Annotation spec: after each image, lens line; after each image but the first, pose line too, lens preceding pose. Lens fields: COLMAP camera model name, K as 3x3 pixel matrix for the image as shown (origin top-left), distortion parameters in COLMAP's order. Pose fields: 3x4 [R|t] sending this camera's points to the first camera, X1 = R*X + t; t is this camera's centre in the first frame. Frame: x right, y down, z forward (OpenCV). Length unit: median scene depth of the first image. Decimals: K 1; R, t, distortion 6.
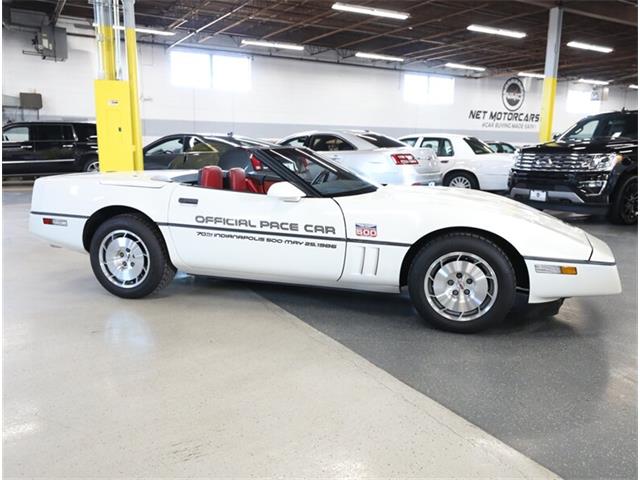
lens RADIAL K [[489.7, 0, 320.0], [0, 489.7, 240.0], [0, 0, 1]] dist [0.003118, 0.004120]
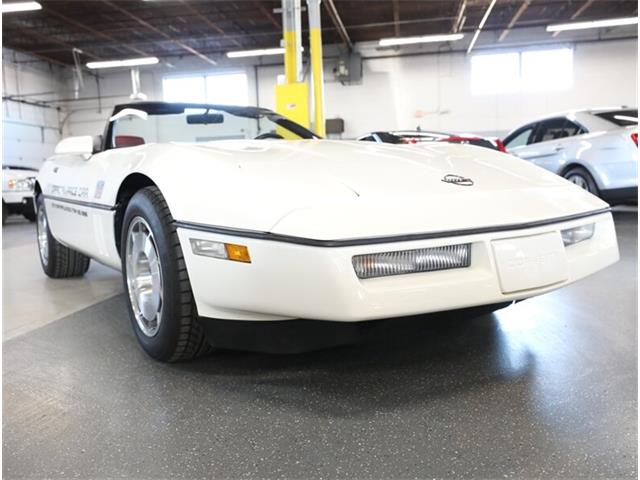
lens RADIAL K [[532.9, 0, 320.0], [0, 532.9, 240.0], [0, 0, 1]] dist [0.012956, 0.007655]
pose [[0.781781, 0.031746, -0.622744, 0.263473], [-0.068722, 0.997006, -0.035449, 0.018470], [0.619755, 0.070510, 0.781622, 0.193324]]
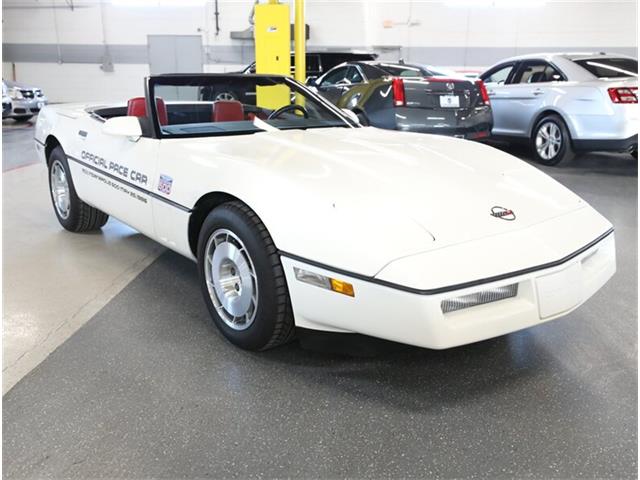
lens RADIAL K [[546.2, 0, 320.0], [0, 546.2, 240.0], [0, 0, 1]] dist [0.019132, 0.000082]
pose [[0.832707, 0.157459, -0.530854, 0.244781], [-0.104960, 0.986219, 0.127885, -0.022104], [0.543675, -0.050773, 0.837759, 0.131731]]
